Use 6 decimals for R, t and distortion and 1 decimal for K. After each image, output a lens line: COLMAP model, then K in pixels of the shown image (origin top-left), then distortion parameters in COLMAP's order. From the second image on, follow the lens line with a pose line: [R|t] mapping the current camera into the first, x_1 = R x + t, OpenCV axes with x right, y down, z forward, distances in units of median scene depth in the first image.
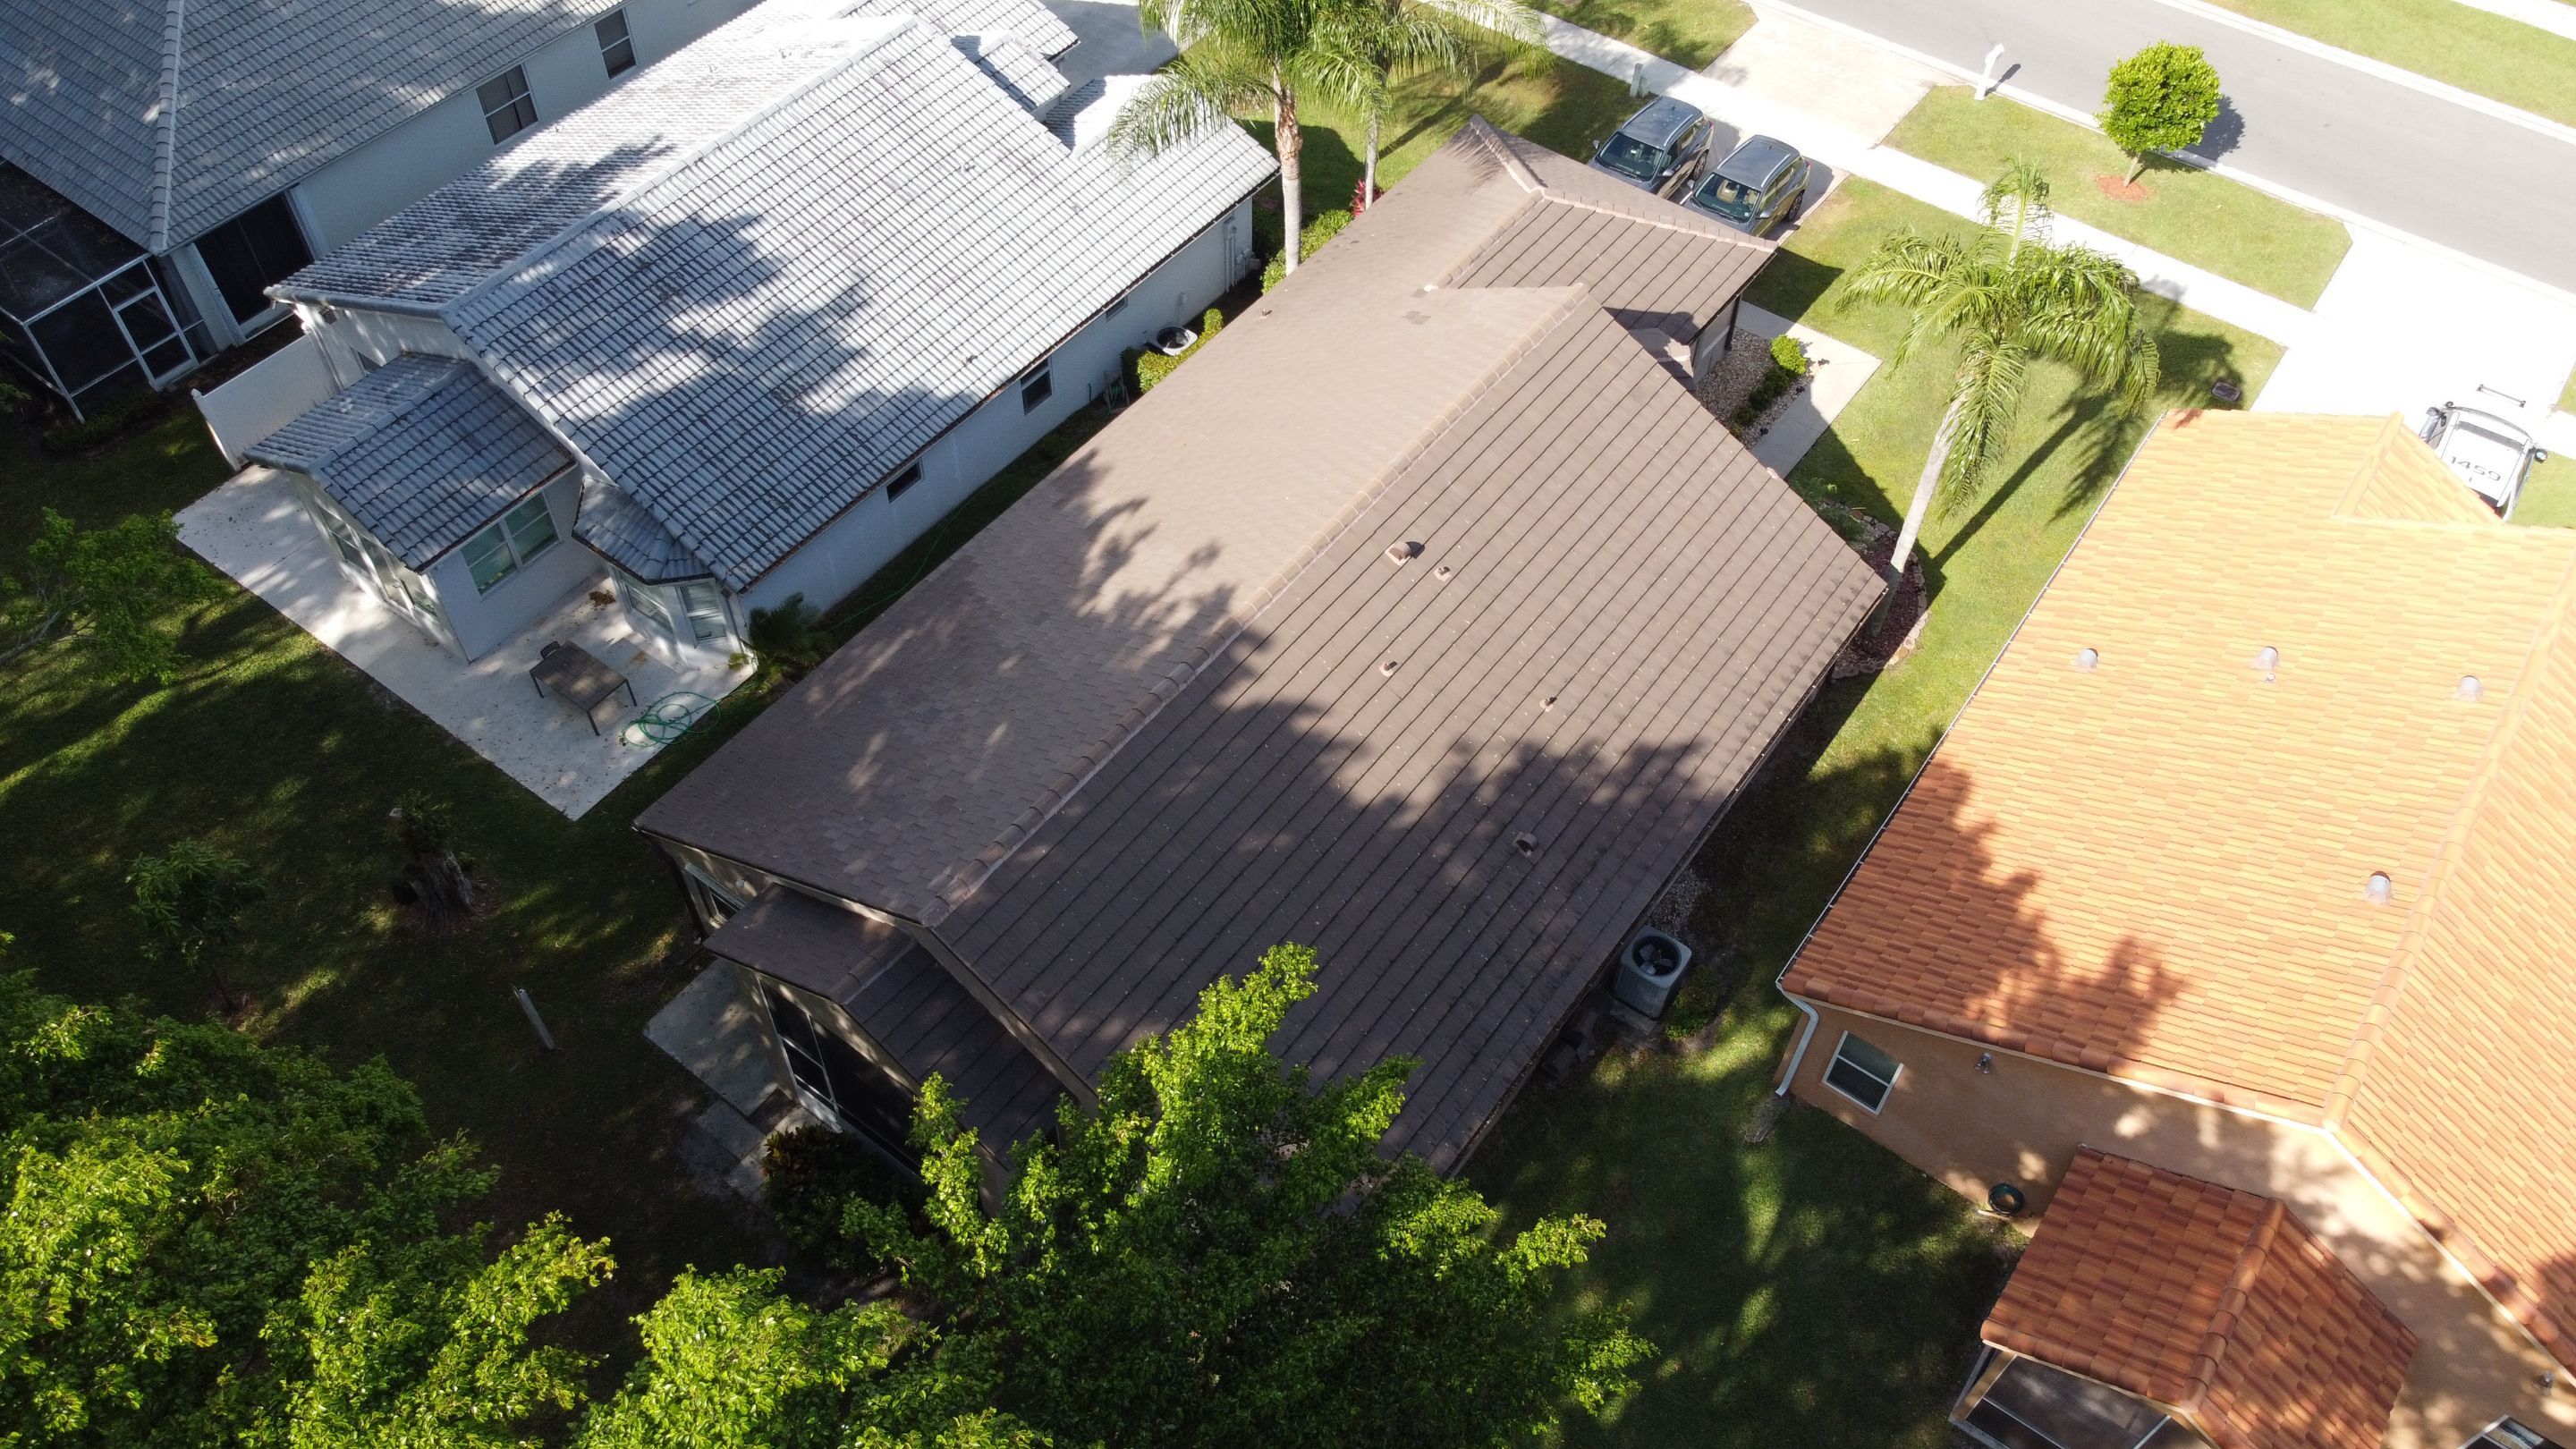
lens RADIAL K [[1918.3, 0, 1273.1], [0, 1918.3, 731.6], [0, 0, 1]] dist [-0.007850, 0.044353]
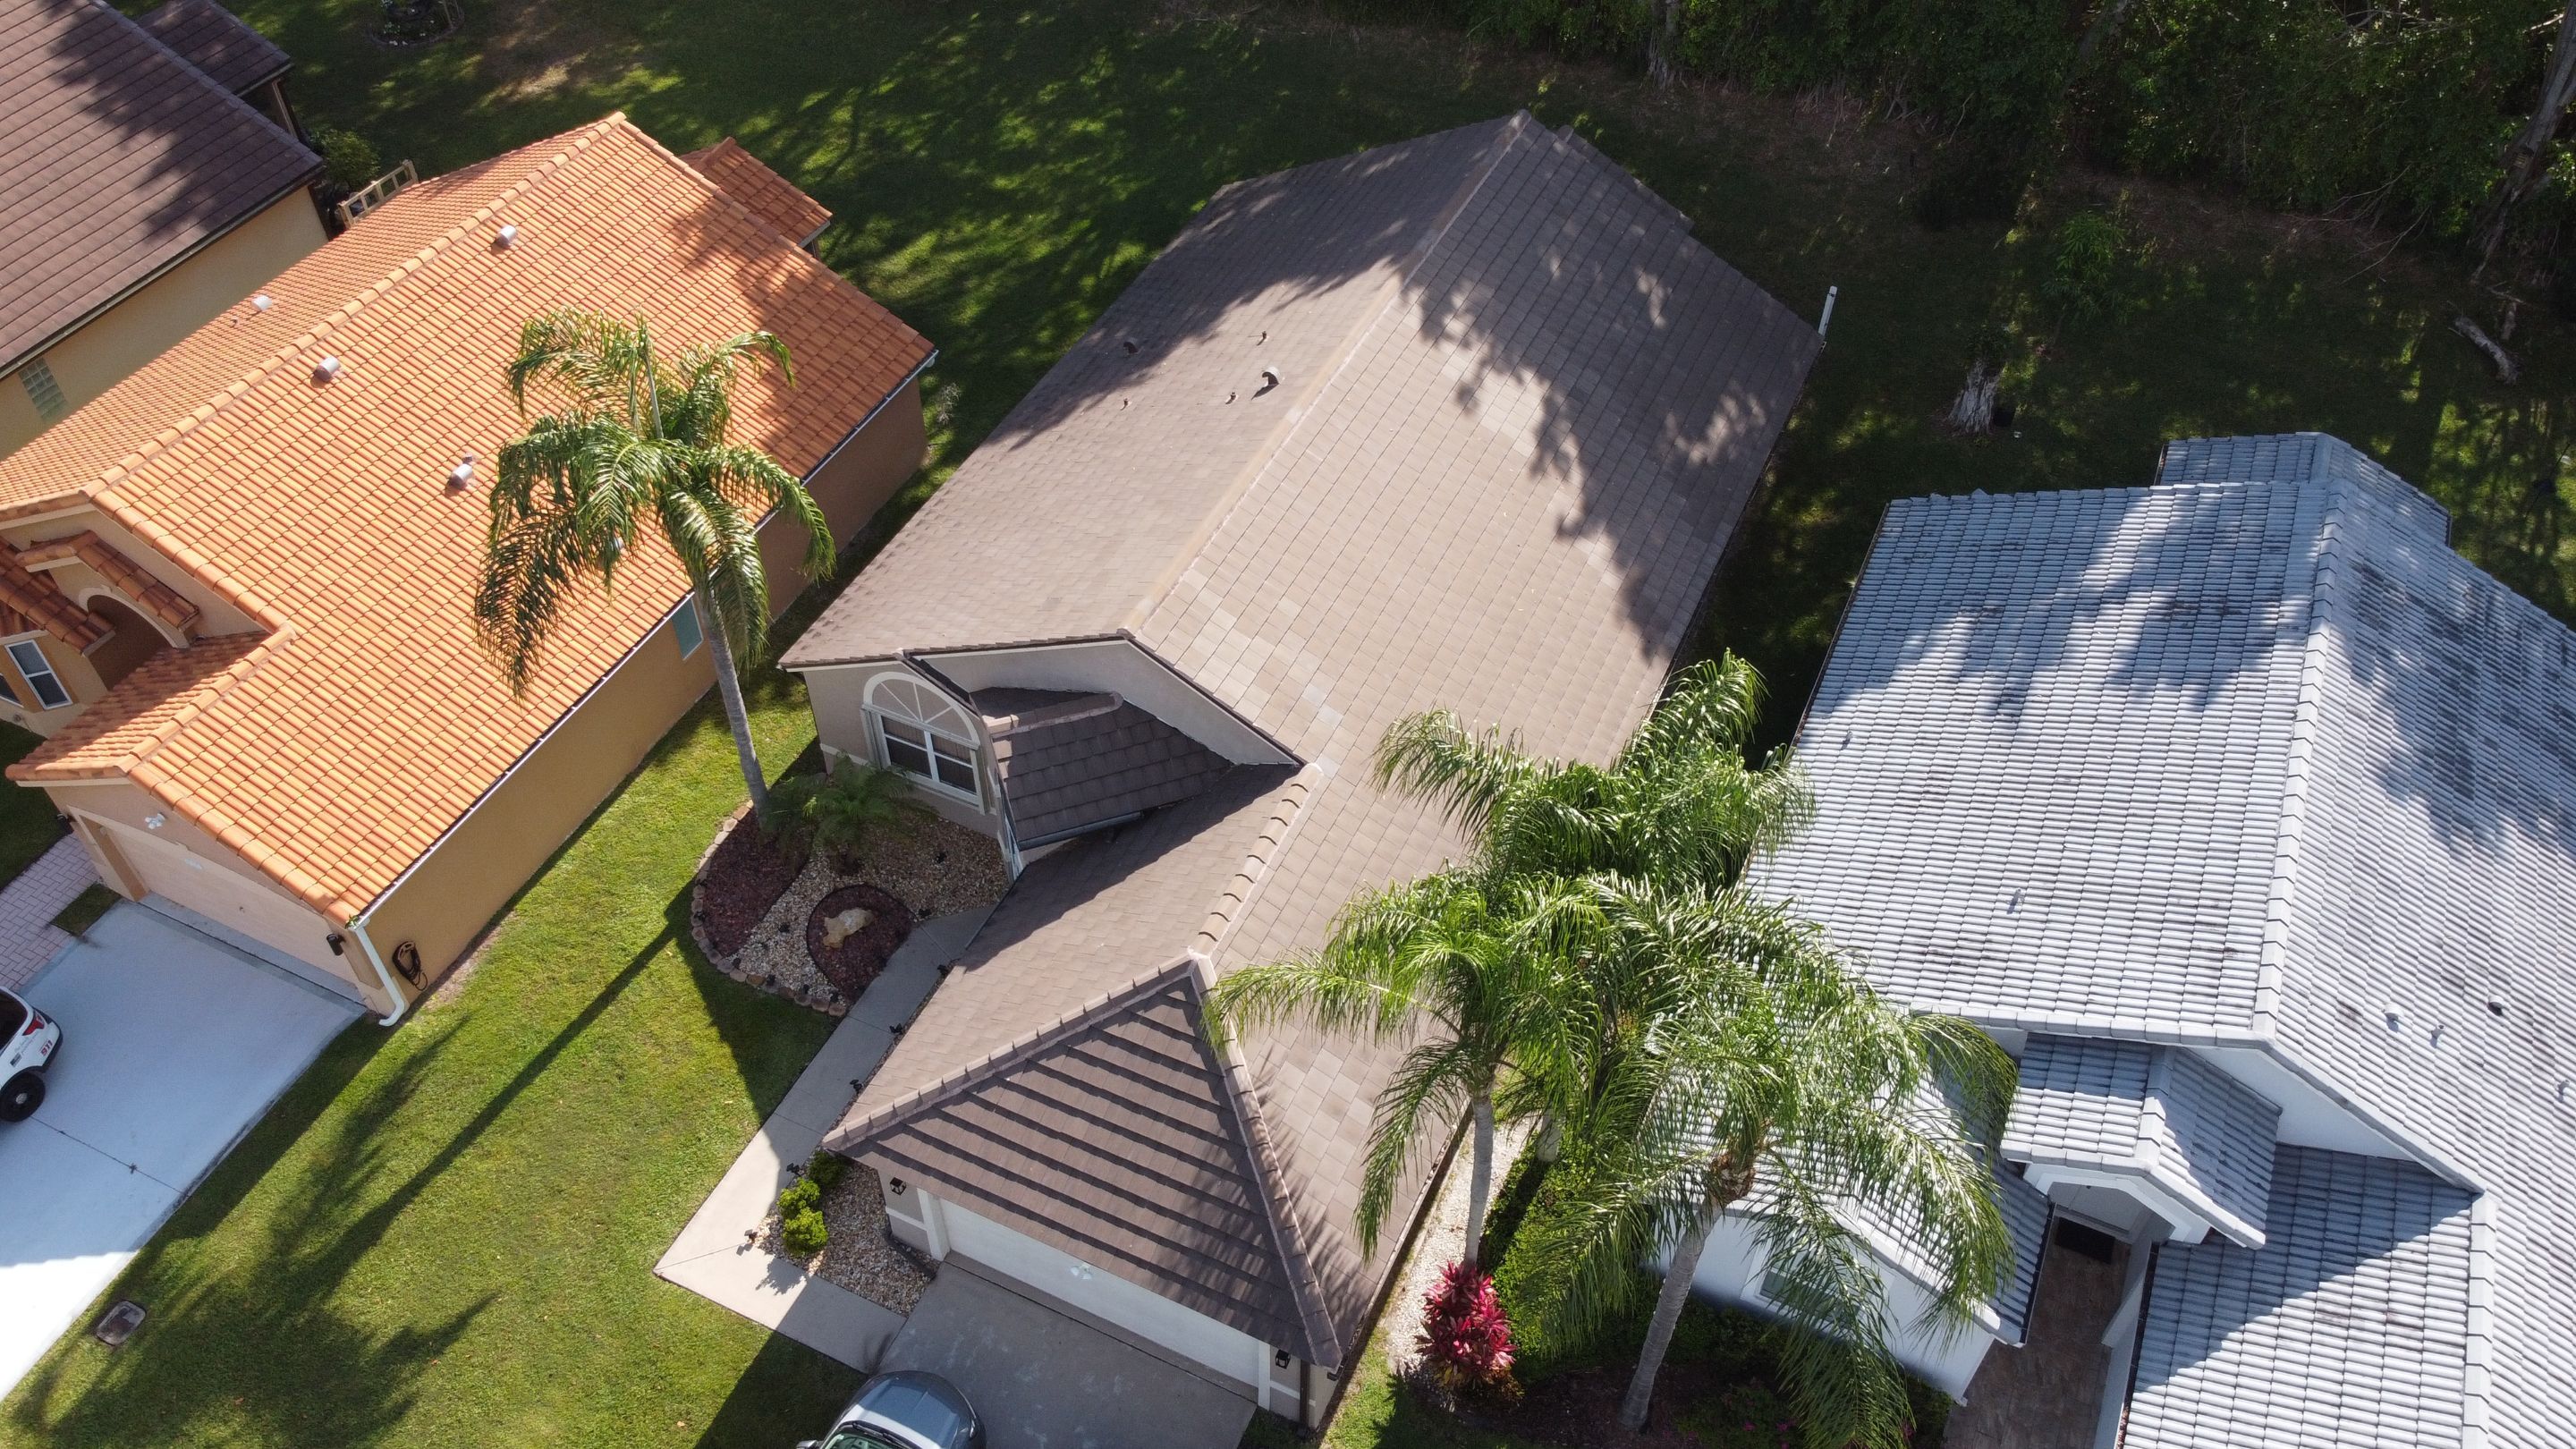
lens RADIAL K [[1936.7, 0, 1280.6], [0, 1936.7, 700.3], [0, 0, 1]] dist [0.006503, -0.009163]
pose [[-0.978571, 0.136140, -0.154481, 0.222972], [-0.169503, -0.106644, 0.979743, -1.037452], [0.116908, 0.984933, 0.127435, 0.906474]]
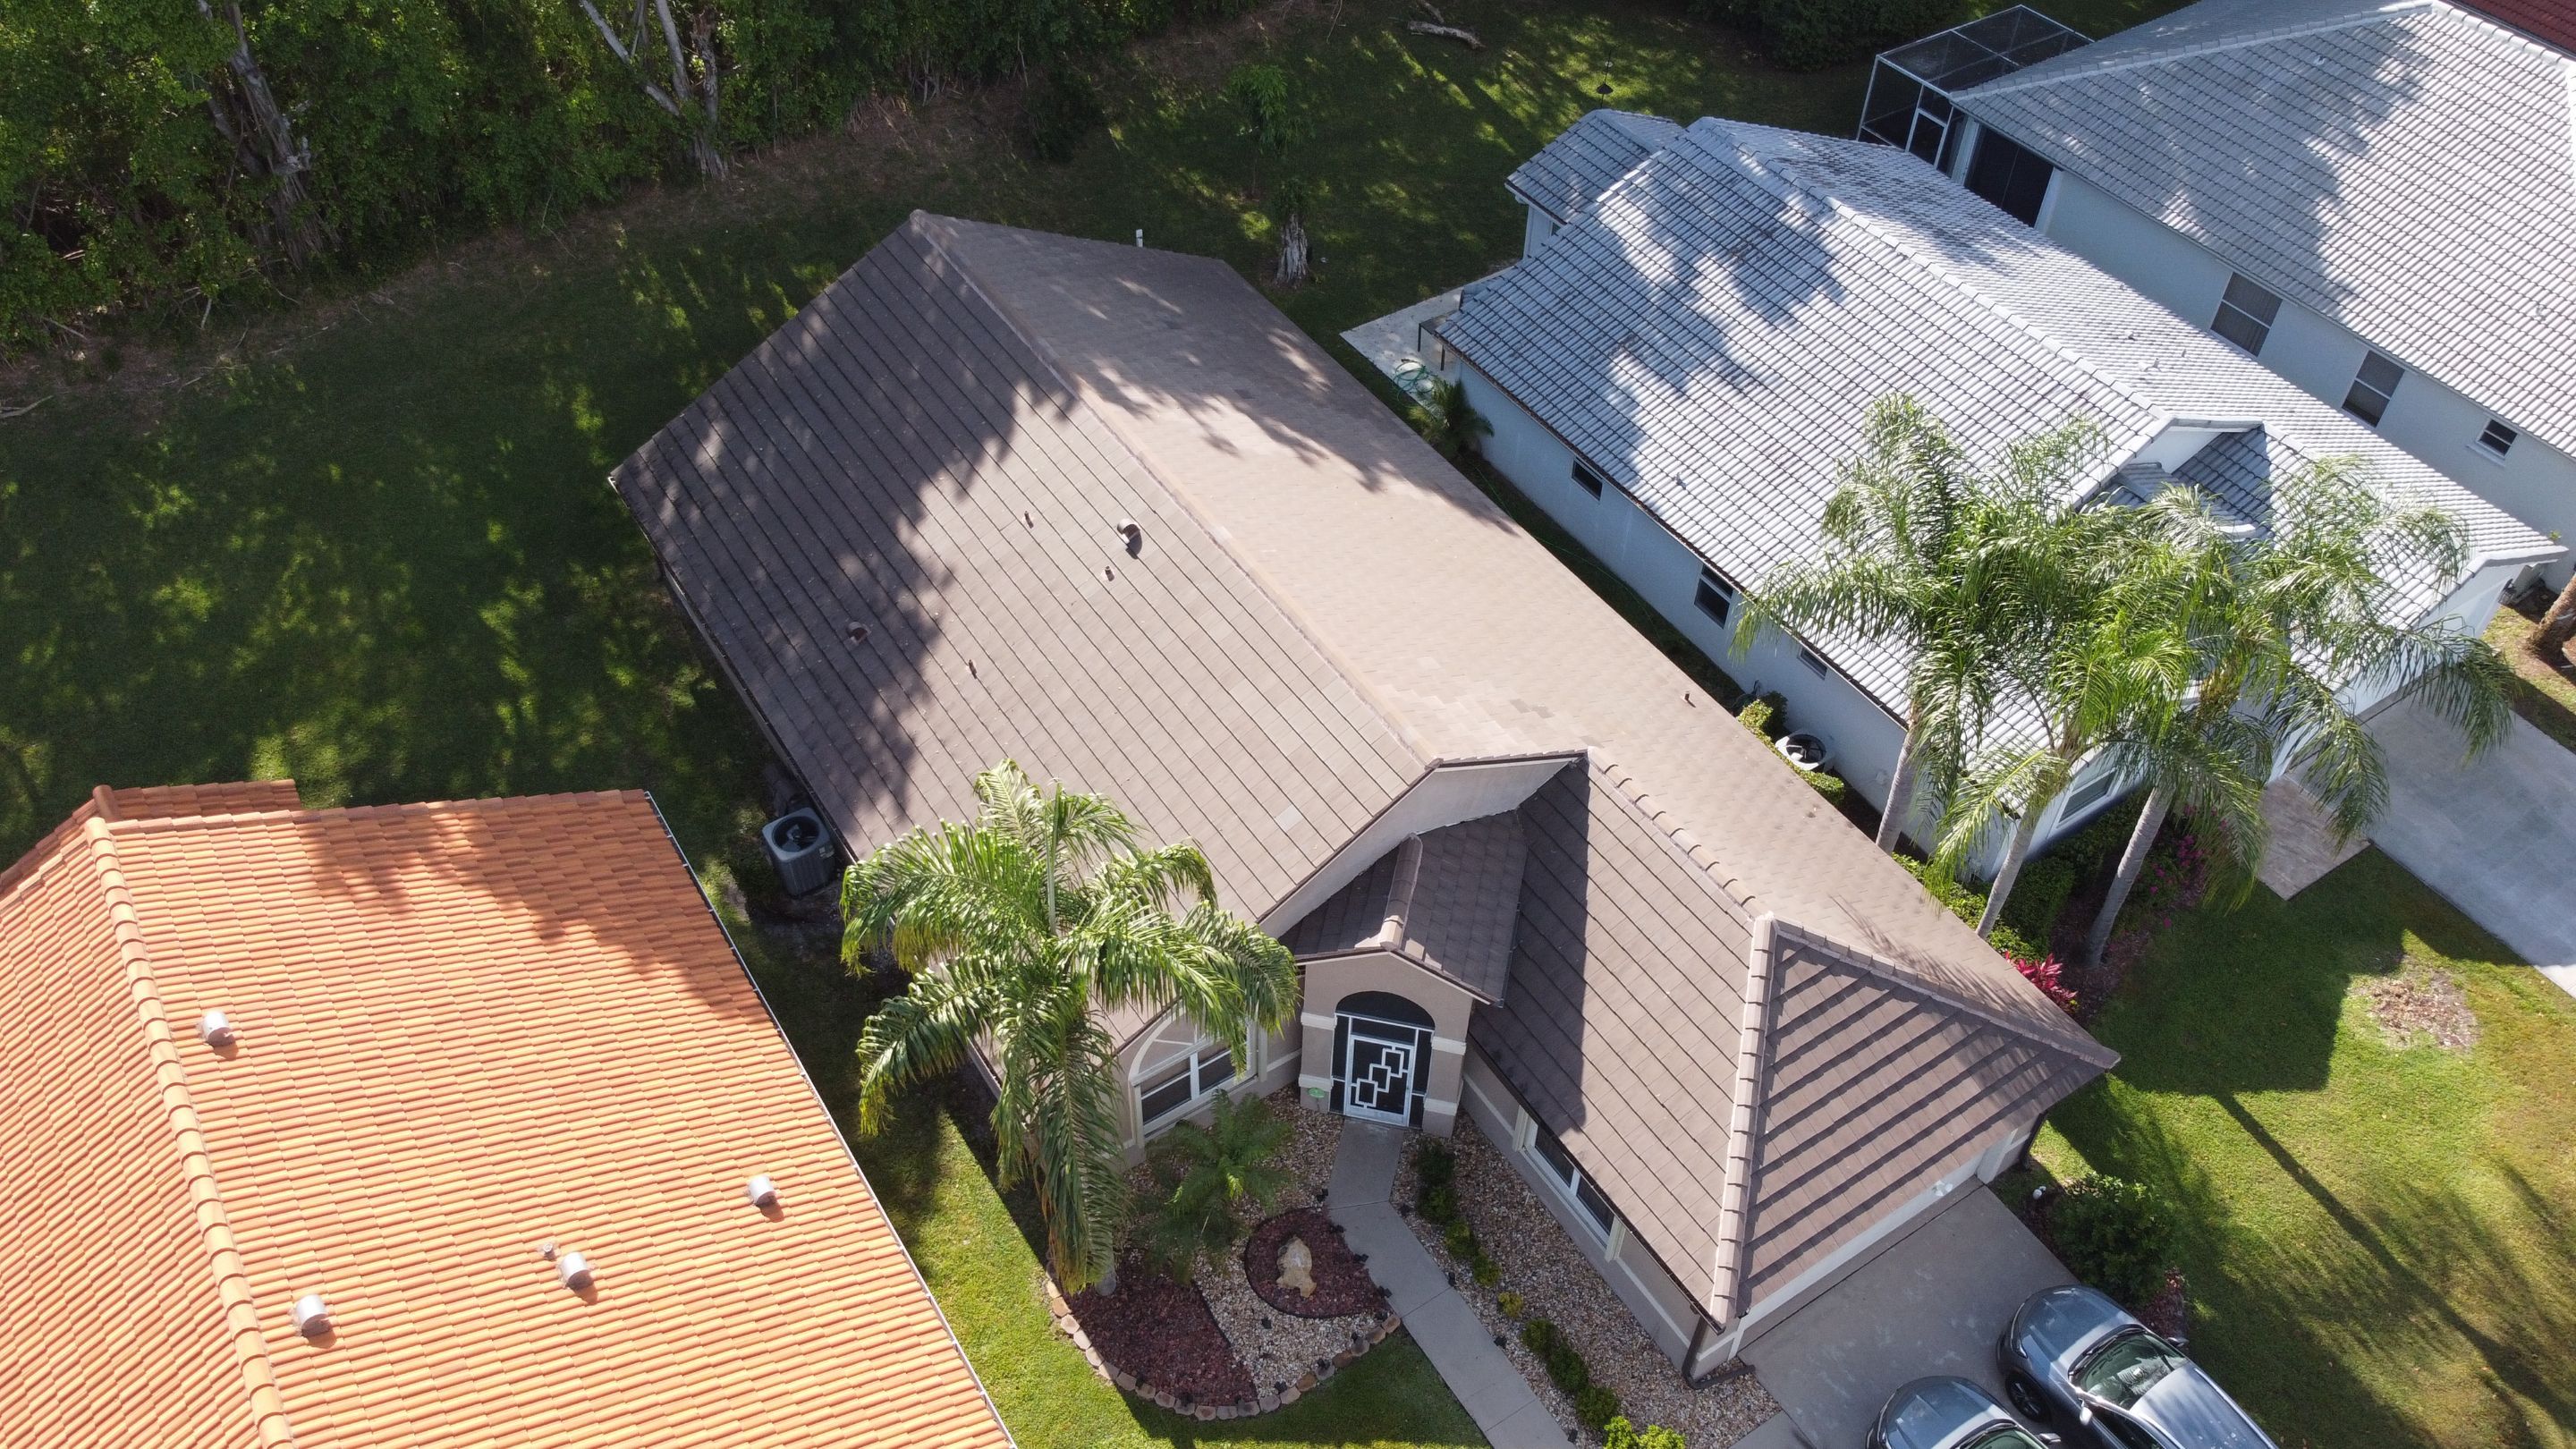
lens RADIAL K [[1926.7, 0, 1269.5], [0, 1926.7, 716.8], [0, 0, 1]] dist [0.028882, -0.093767]
pose [[-0.345970, 0.666547, -0.660318, 0.680426], [-0.738883, 0.240177, 0.629576, -0.669544], [0.578235, 0.705713, 0.409407, 0.605311]]
